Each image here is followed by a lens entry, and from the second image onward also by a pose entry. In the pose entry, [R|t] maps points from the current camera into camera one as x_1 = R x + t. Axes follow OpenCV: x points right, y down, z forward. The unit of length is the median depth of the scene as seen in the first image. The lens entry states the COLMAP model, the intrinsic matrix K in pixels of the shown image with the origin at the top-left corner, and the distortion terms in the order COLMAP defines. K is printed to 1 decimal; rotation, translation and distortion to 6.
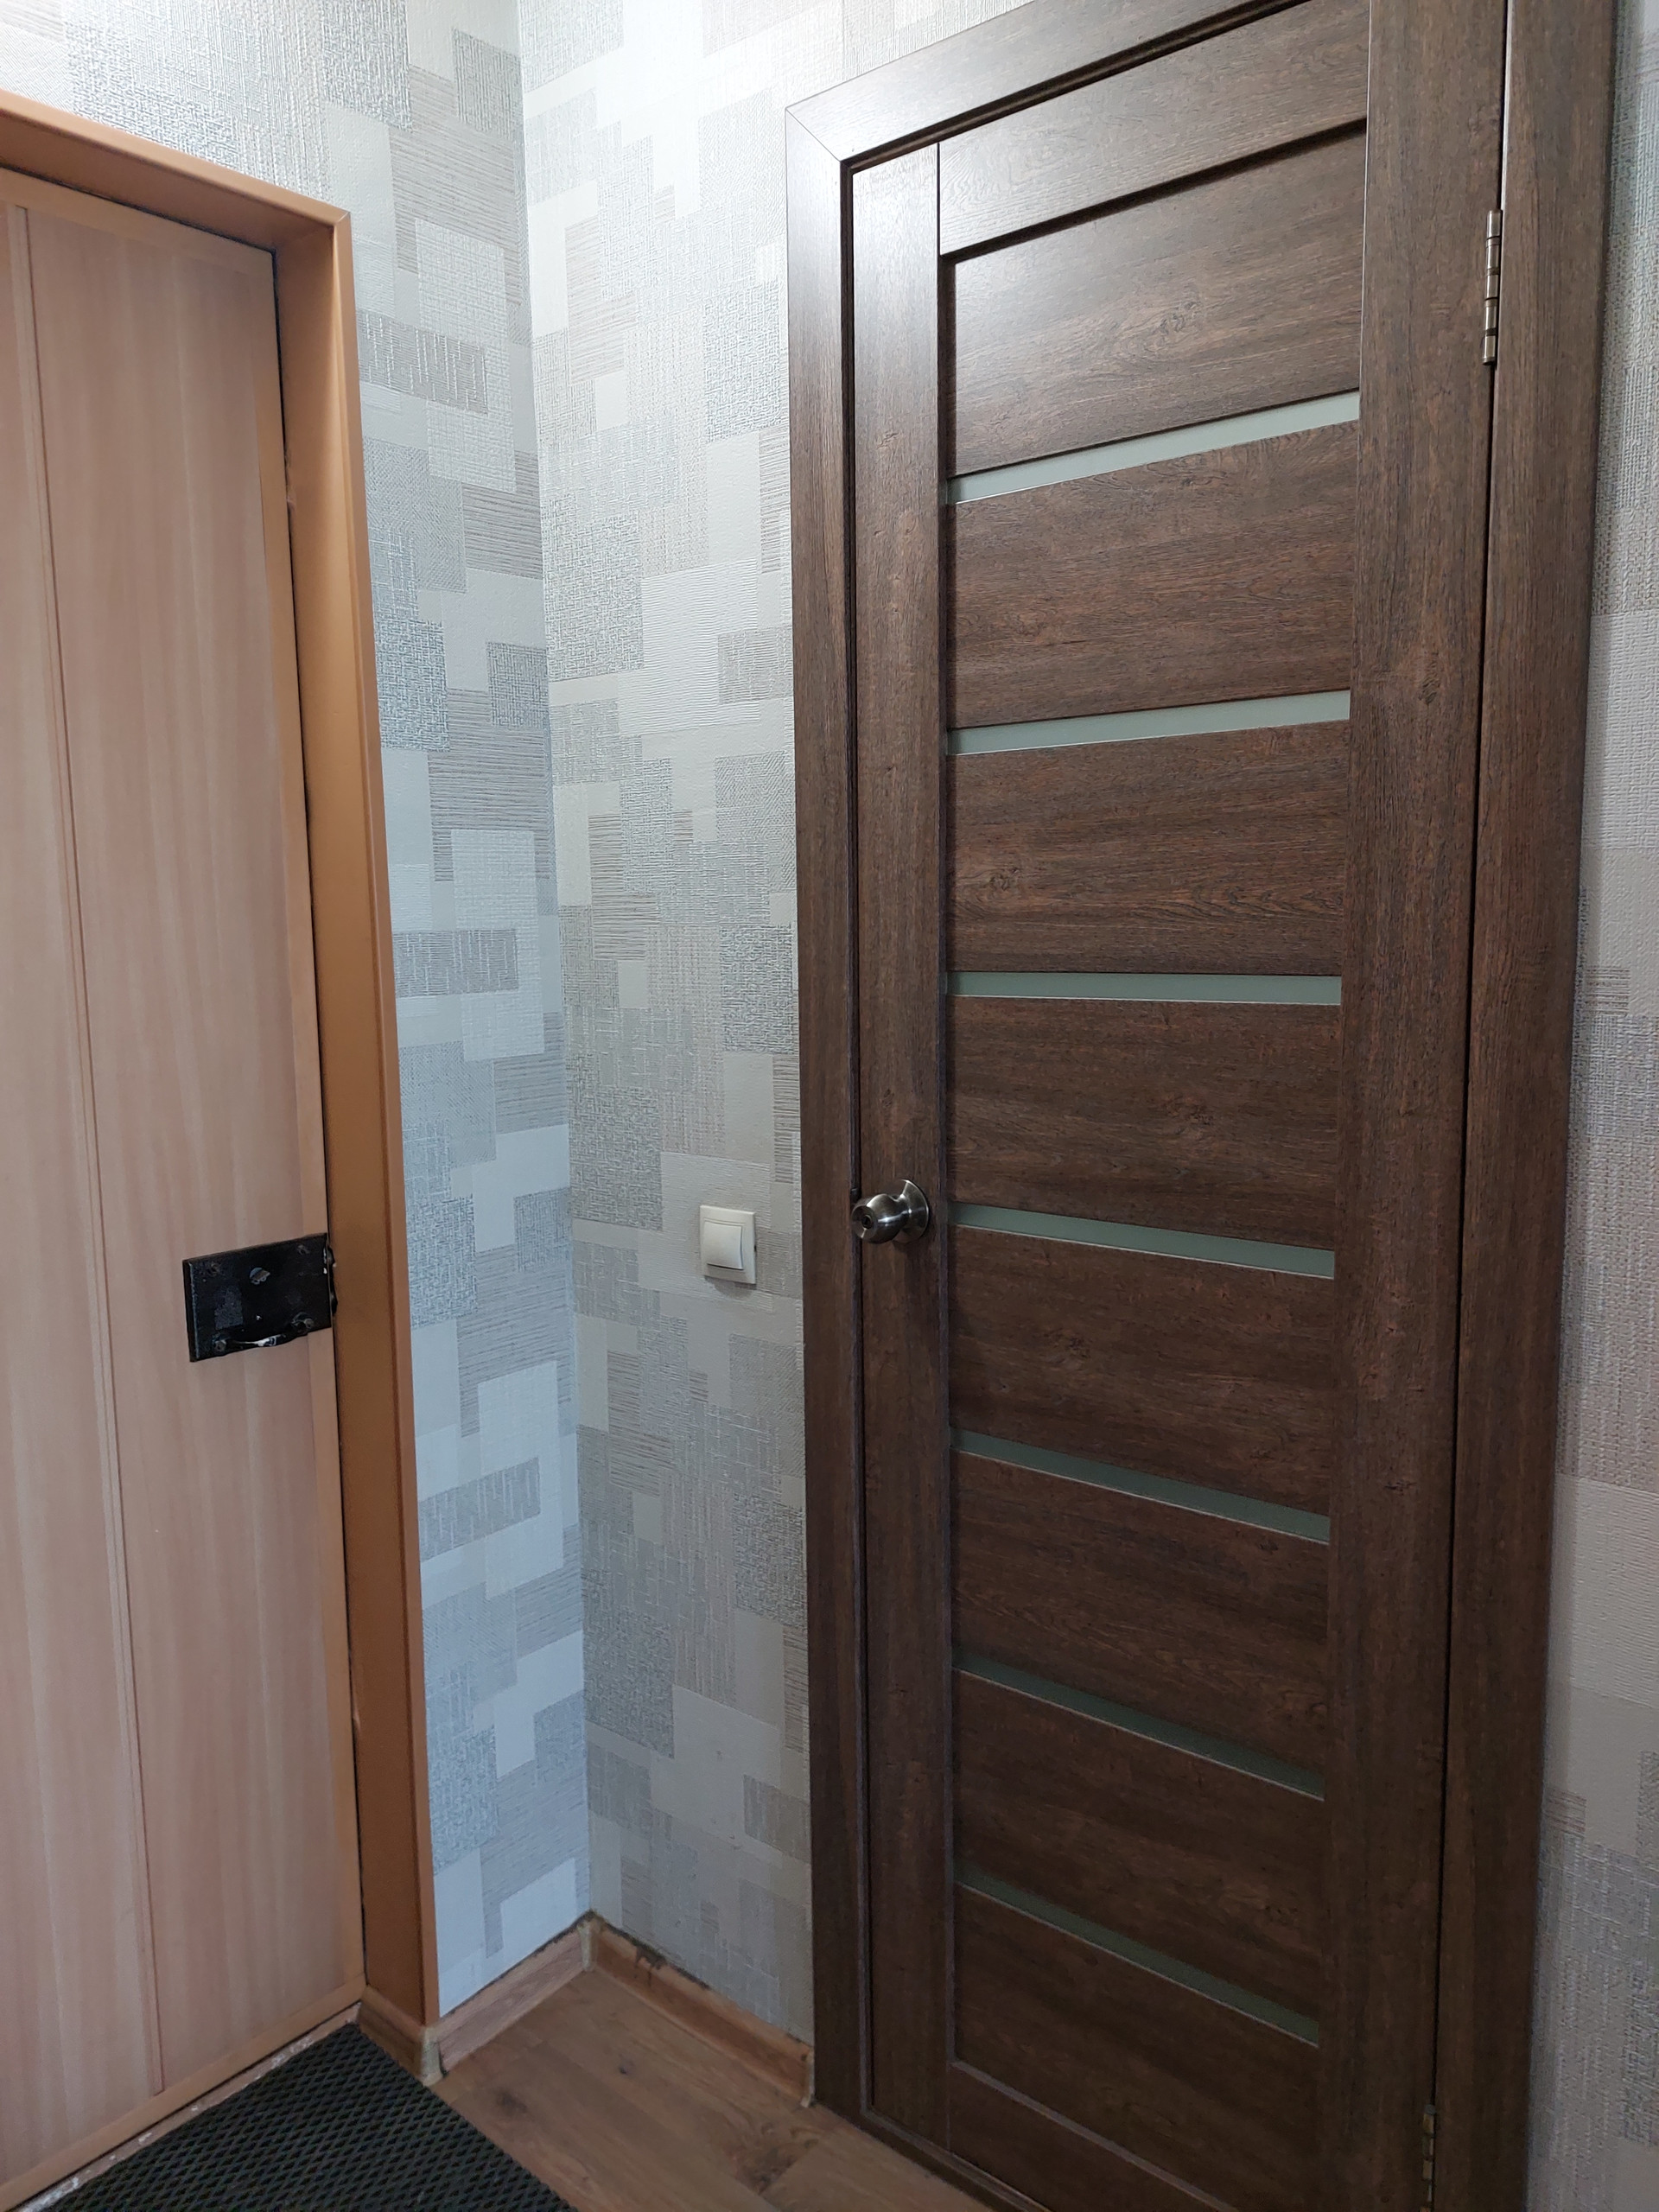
lens RADIAL K [[1616.3, 0, 845.0], [0, 1616.3, 1111.7], [0, 0, 1]] dist [0.064926, -0.051086]
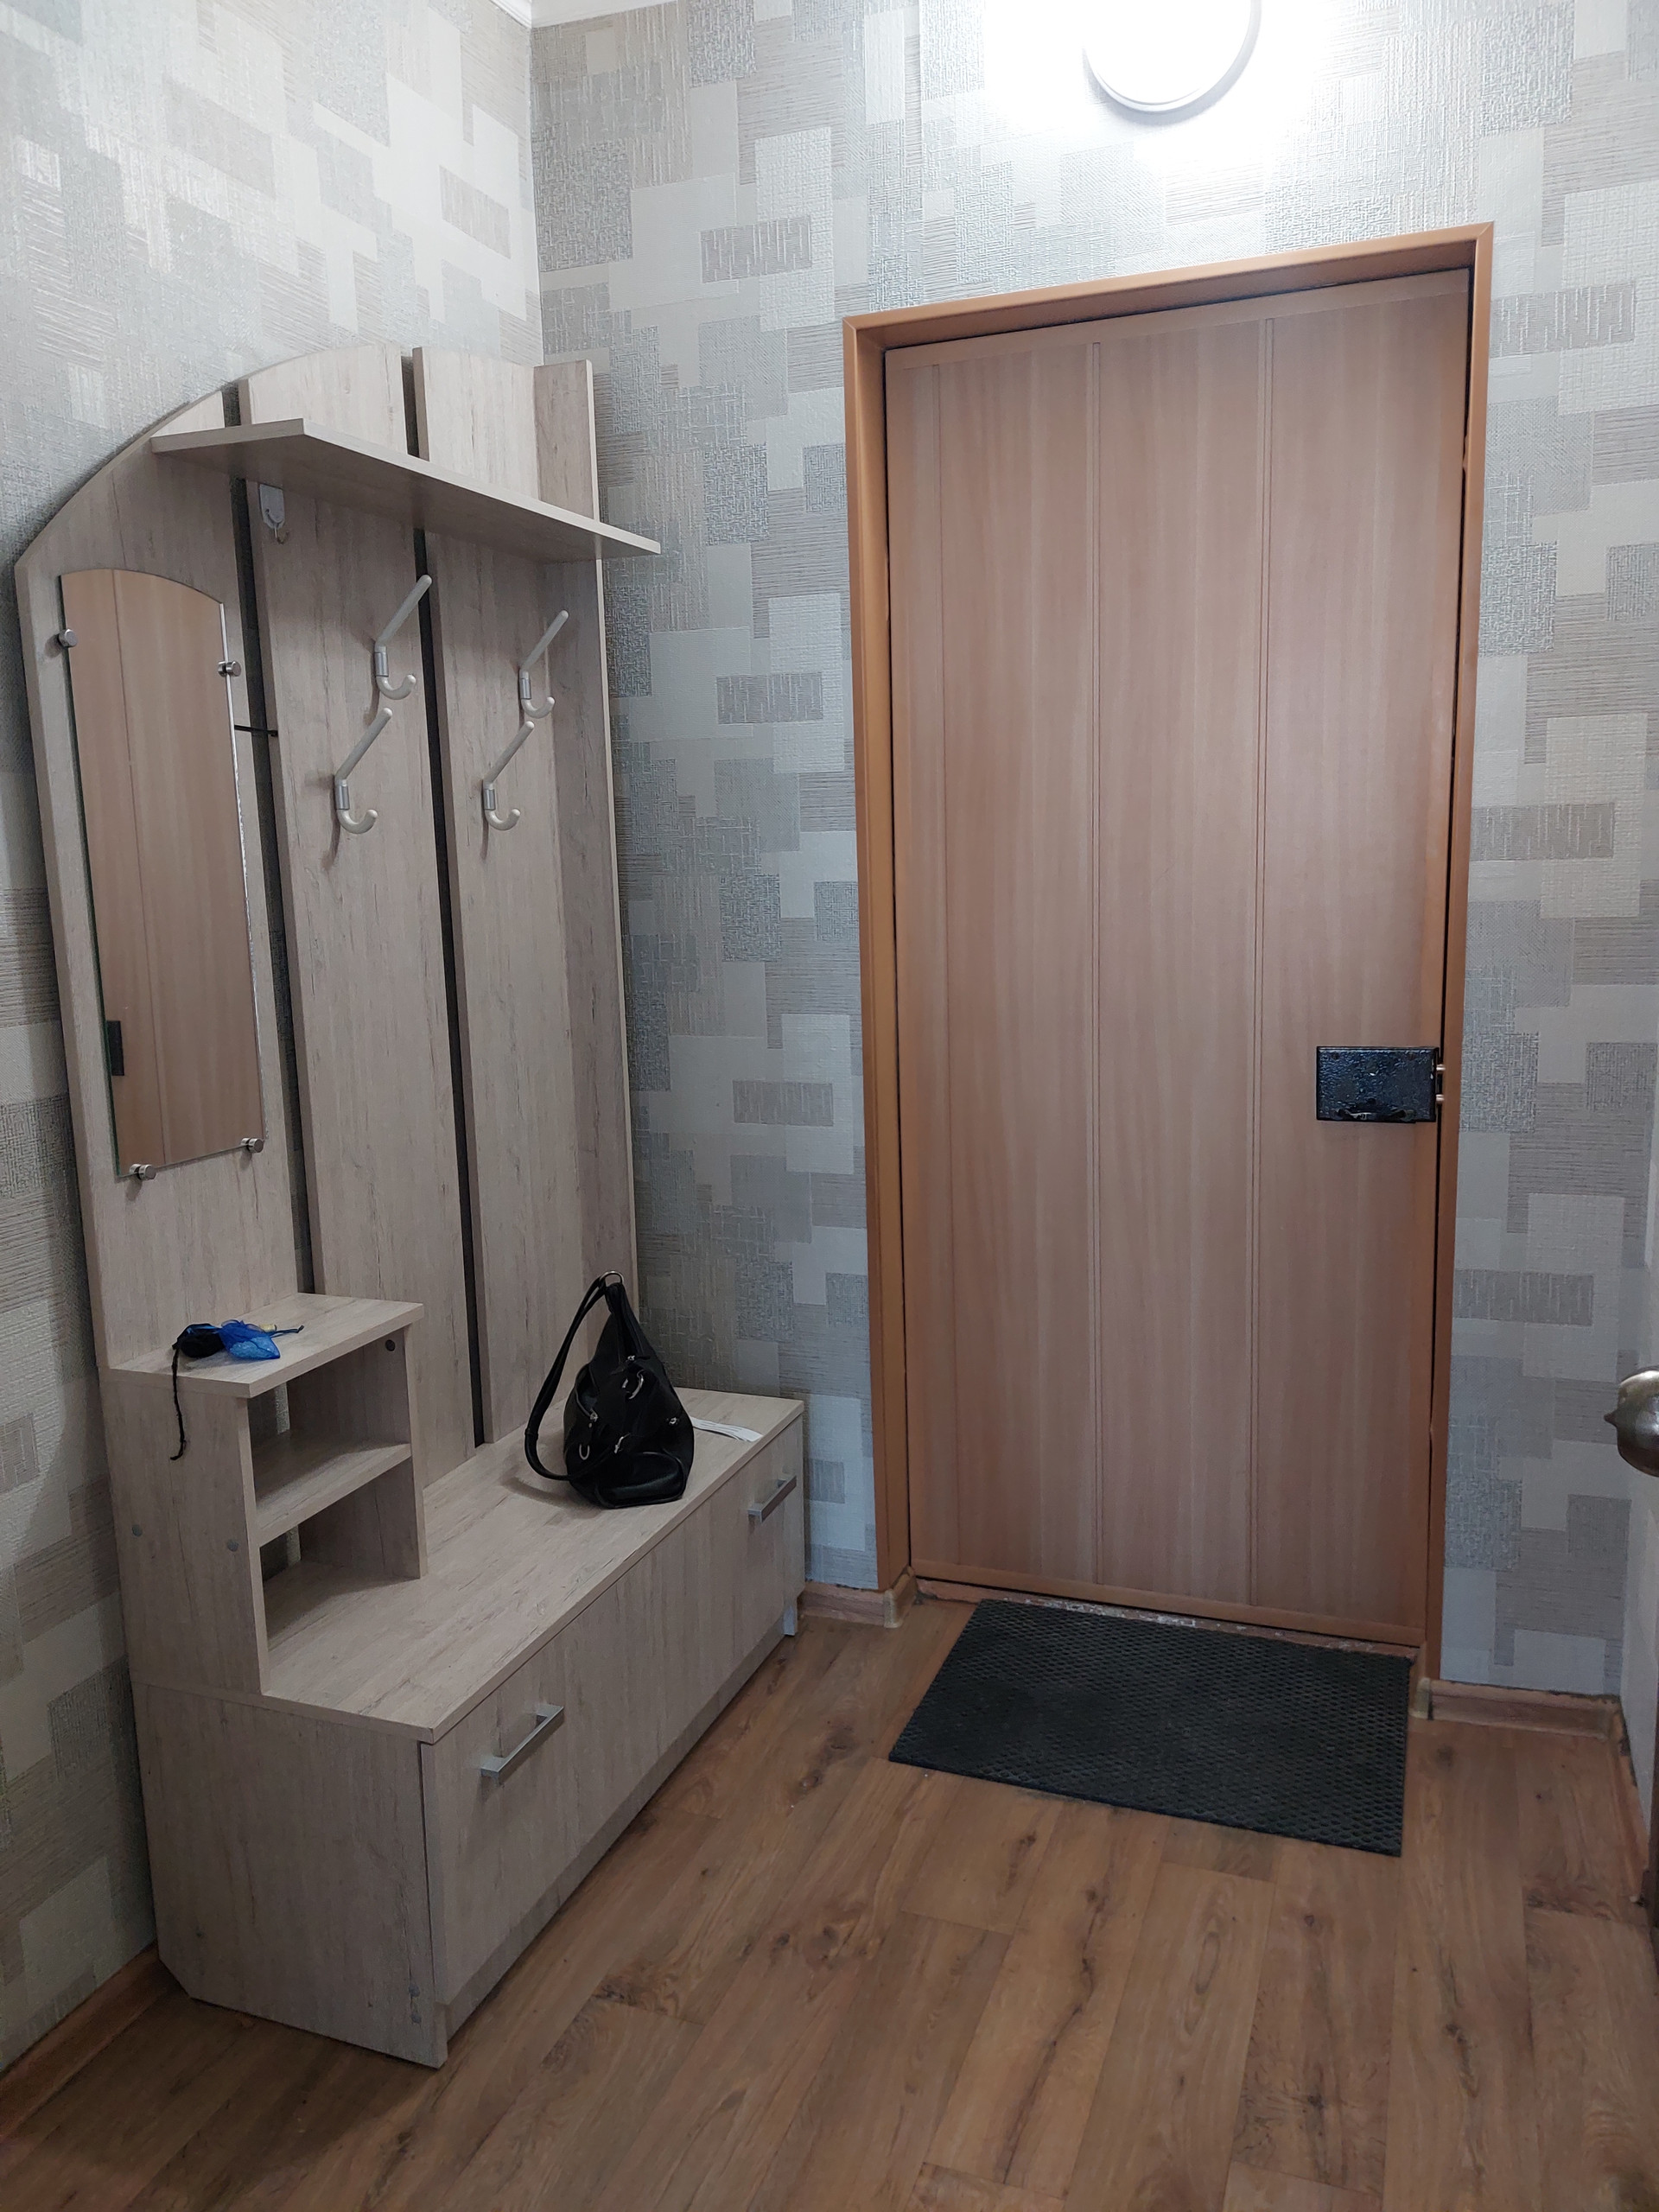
lens RADIAL K [[1616.3, 0, 845.0], [0, 1616.3, 1111.7], [0, 0, 1]] dist [0.064926, -0.051086]
pose [[0.366955, 0.164782, -0.915528, 0.708237], [-0.096075, 0.985636, 0.138892, -0.008638], [0.925264, 0.036992, 0.377516, 0.092768]]
